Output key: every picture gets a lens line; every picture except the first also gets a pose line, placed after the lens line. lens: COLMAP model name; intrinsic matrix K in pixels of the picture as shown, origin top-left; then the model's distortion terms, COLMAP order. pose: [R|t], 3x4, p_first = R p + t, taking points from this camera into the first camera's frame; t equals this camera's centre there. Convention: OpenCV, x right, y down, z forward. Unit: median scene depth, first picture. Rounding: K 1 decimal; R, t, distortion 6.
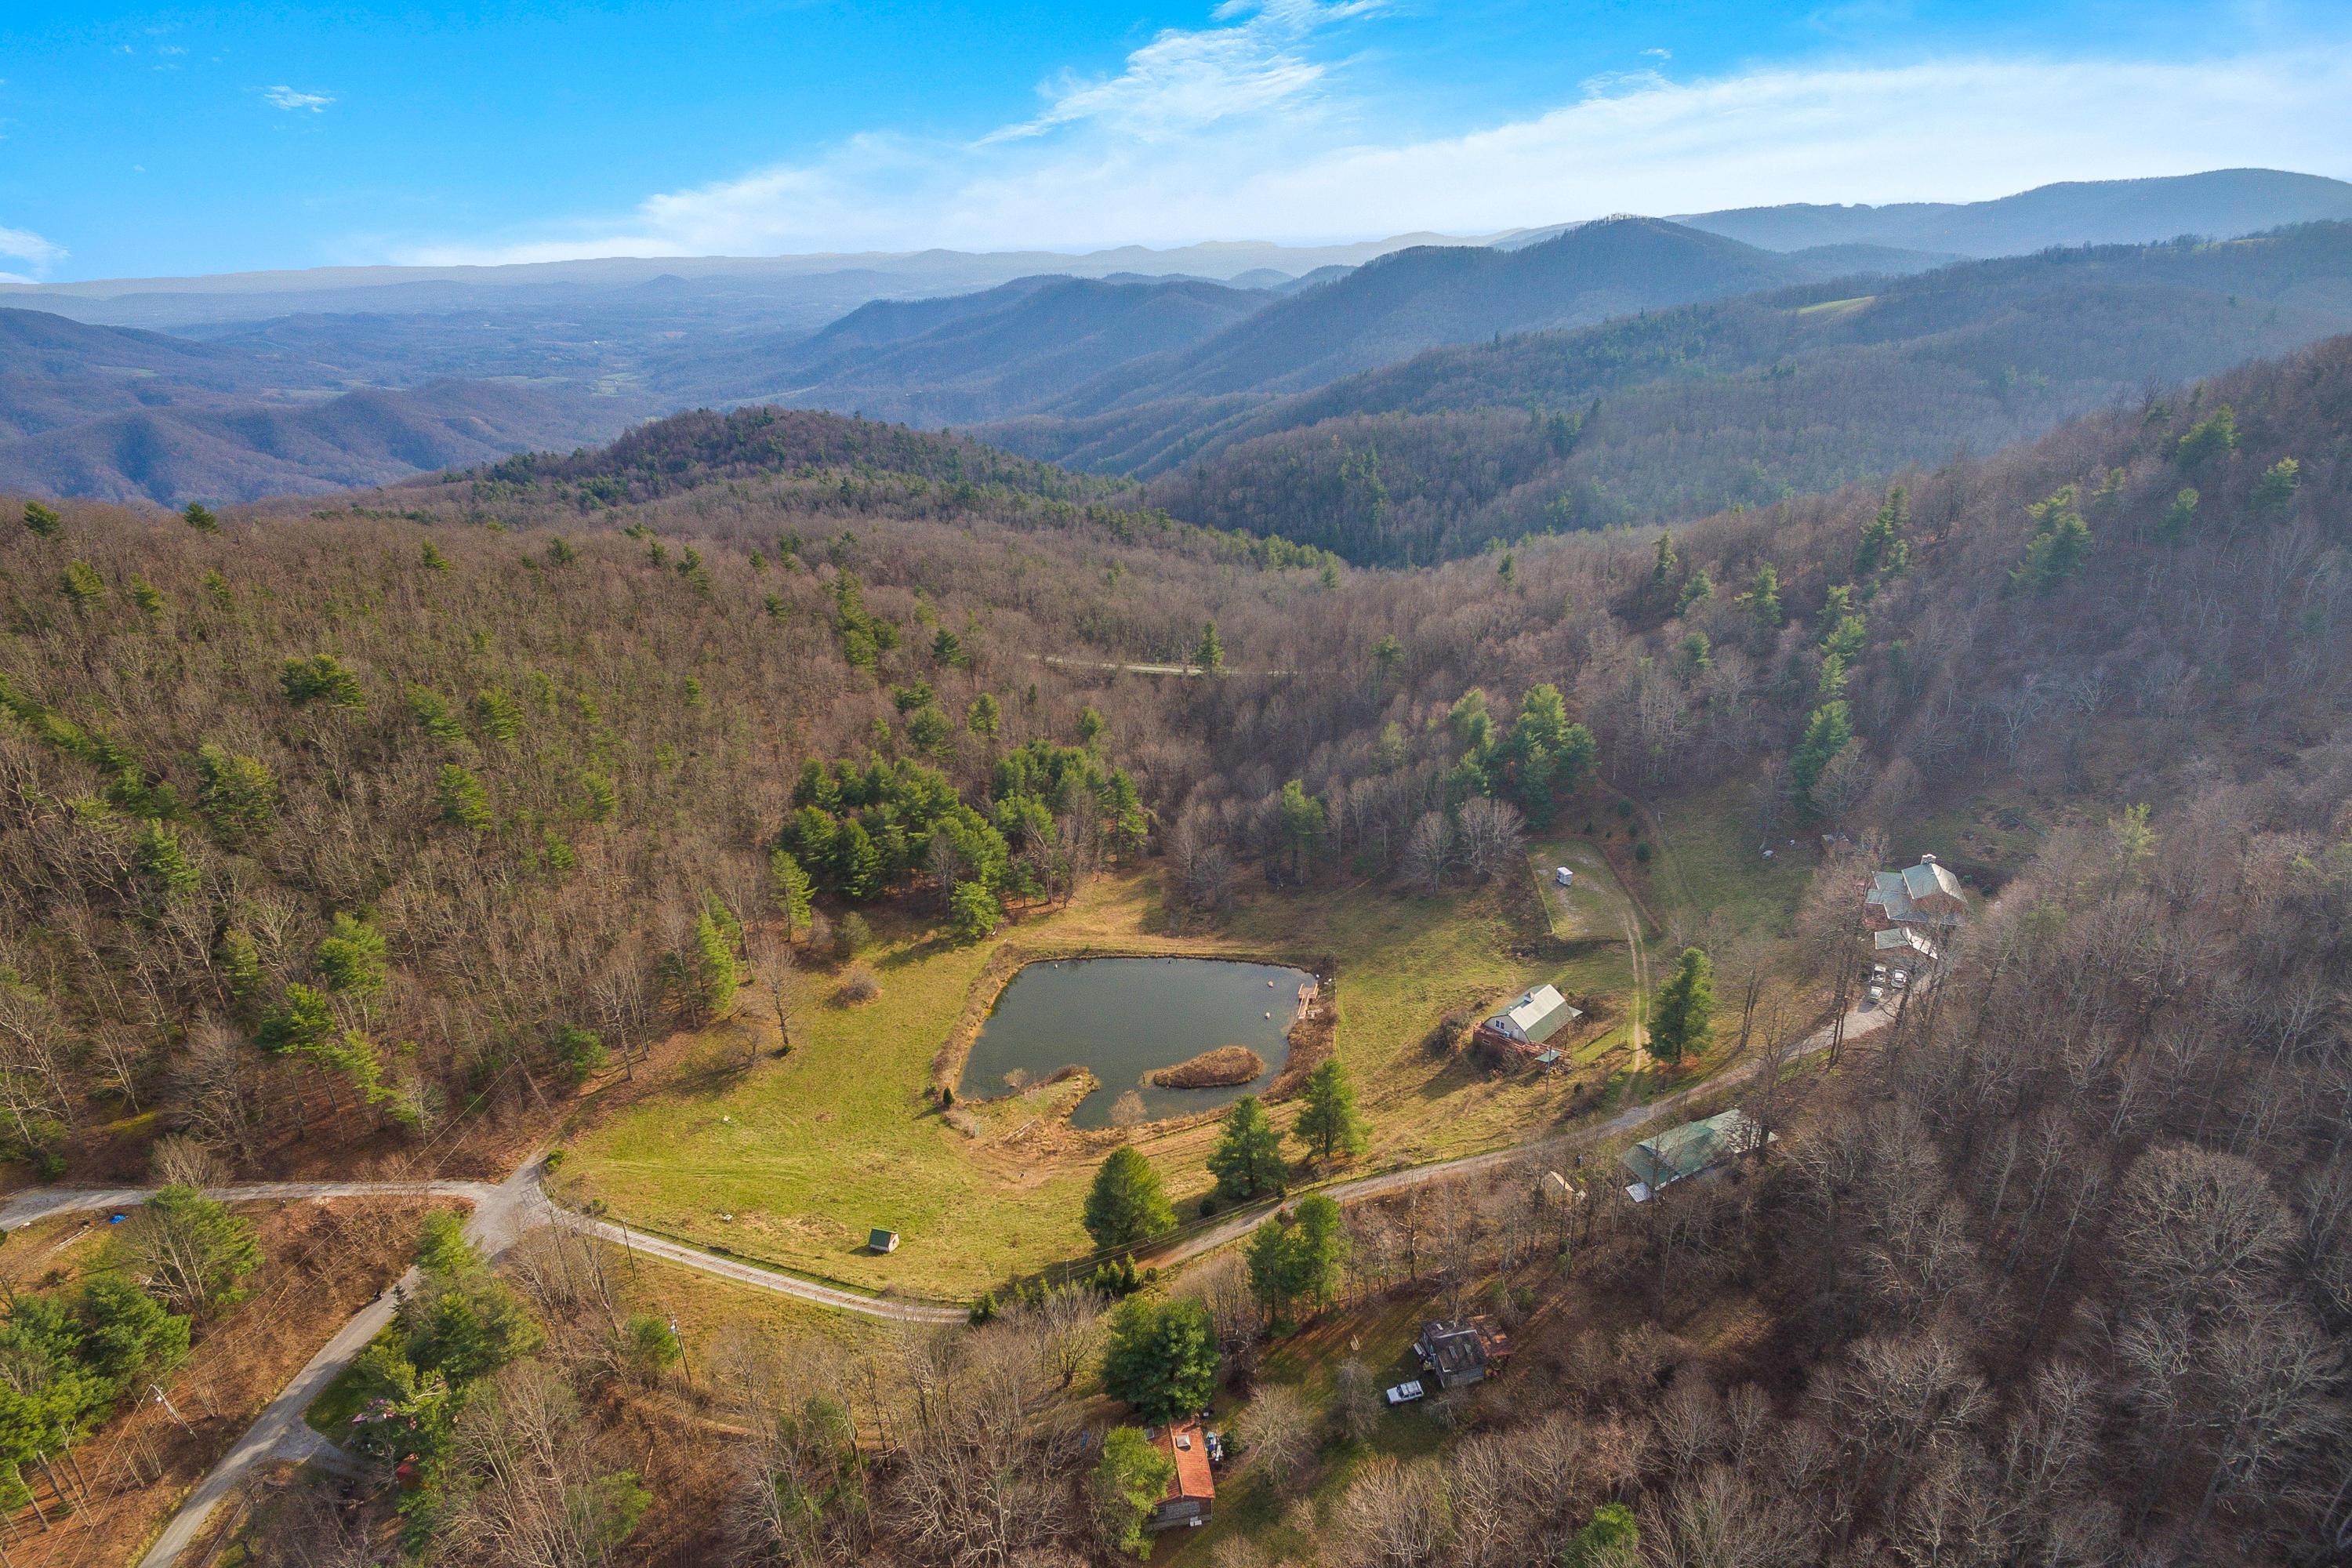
lens RADIAL K [[1333.6, 0, 1181.8], [0, 1333.6, 785.9], [0, 0, 1]] dist [0.001133, 0.009764]
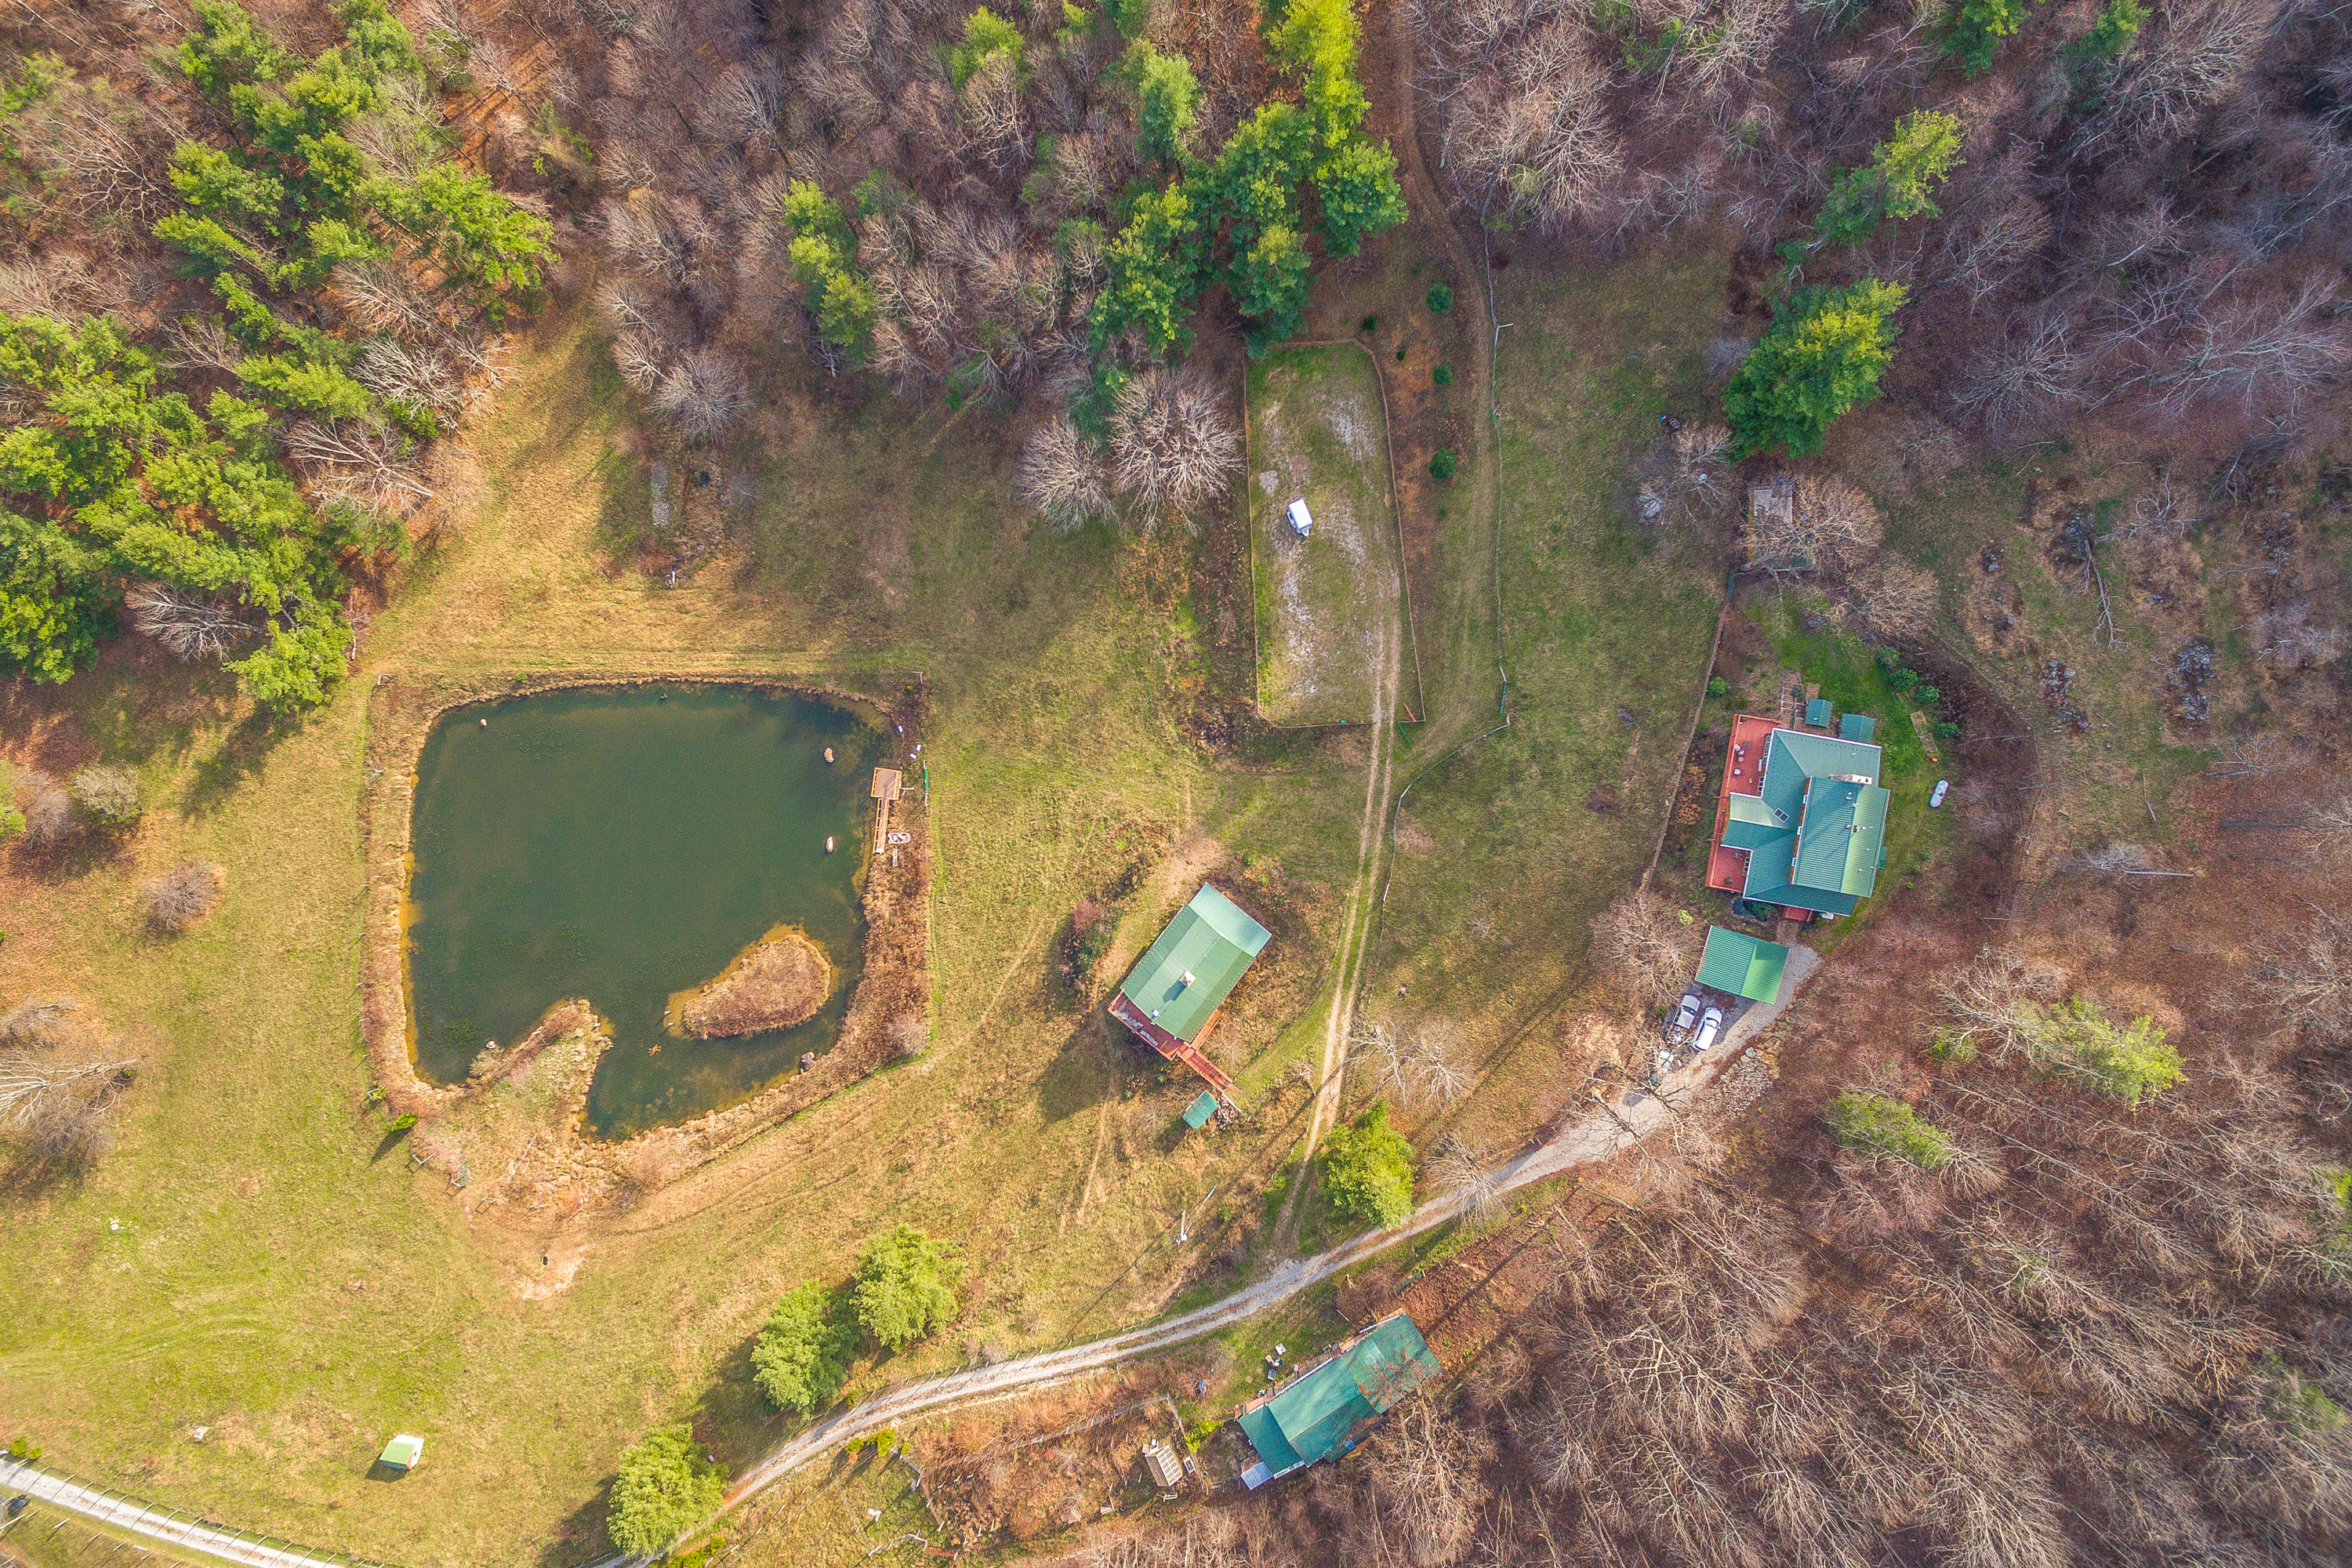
lens RADIAL K [[1333.6, 0, 1197.7], [0, 1333.6, 782.4], [0, 0, 1]] dist [0.001133, 0.009764]
pose [[0.991670, -0.126745, 0.022960, 0.246112], [0.028986, 0.393260, 0.918970, -0.468849], [-0.125504, -0.910649, 0.393658, 0.771960]]
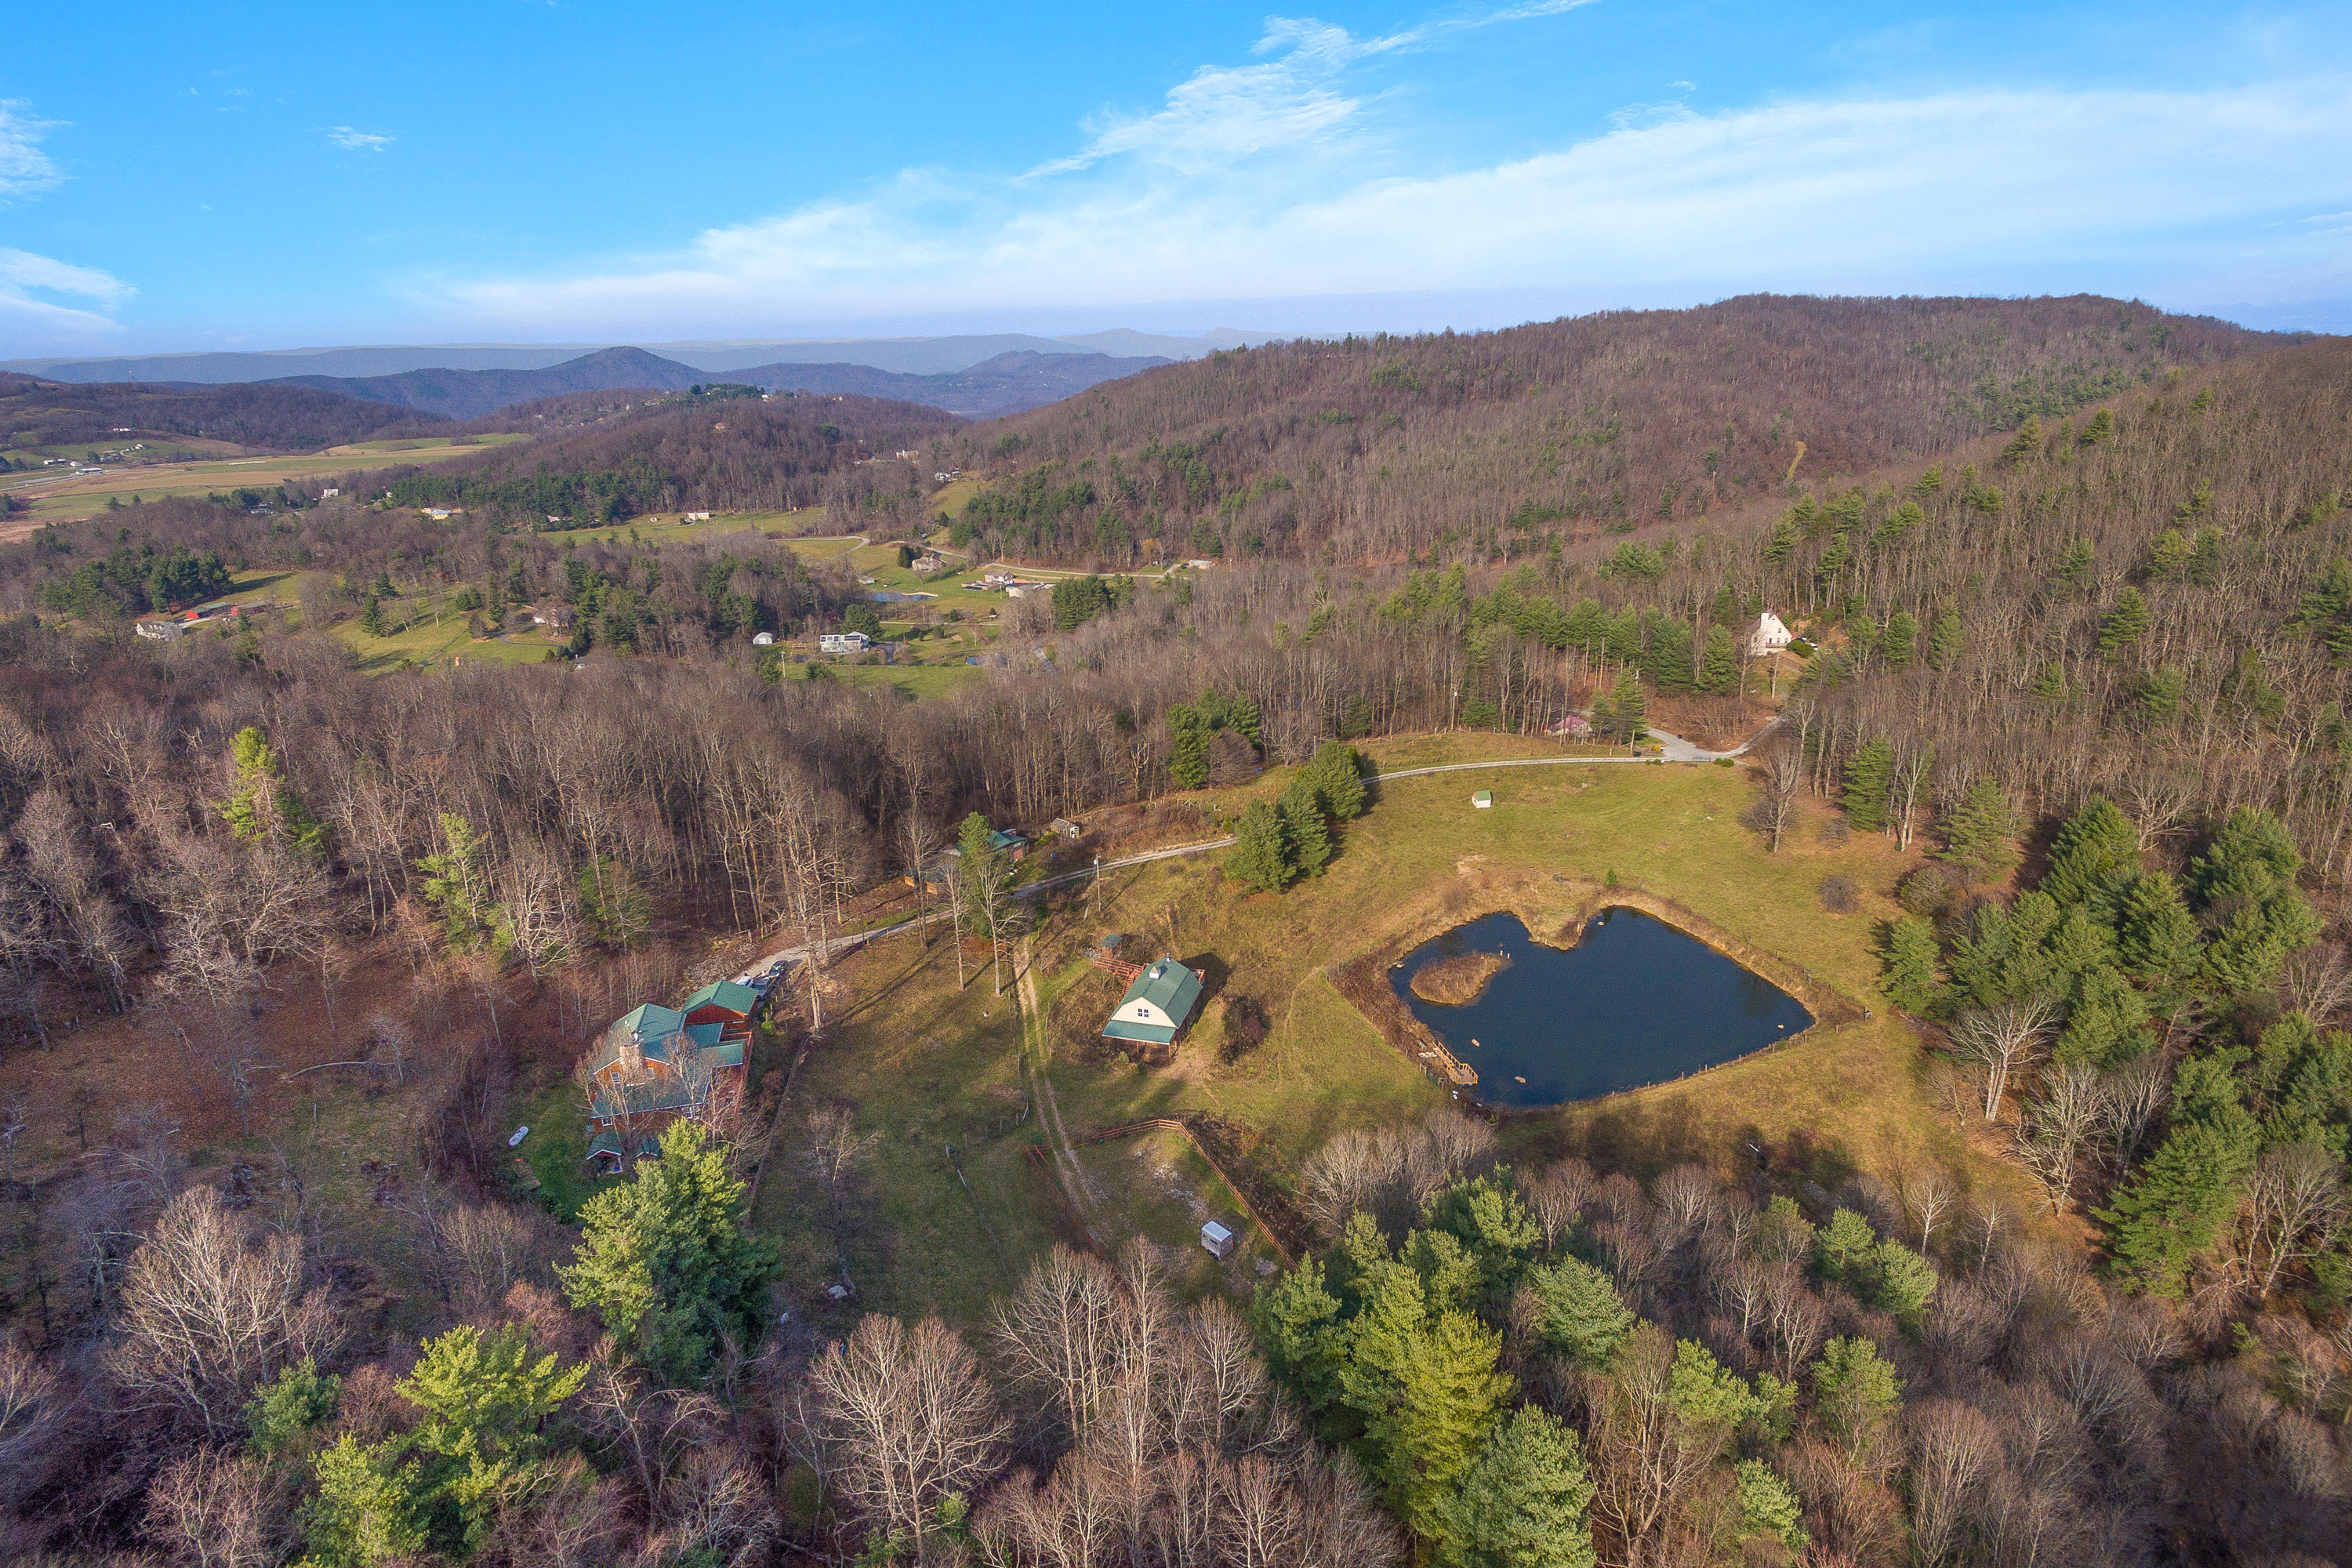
lens RADIAL K [[1333.6, 0, 1191.4], [0, 1333.6, 789.5], [0, 0, 1]] dist [0.001133, 0.009764]
pose [[-0.867795, 0.223858, -0.443643, 0.554944], [-0.131382, 0.757654, 0.639296, -0.448075], [0.479239, 0.613065, -0.628077, 1.380768]]
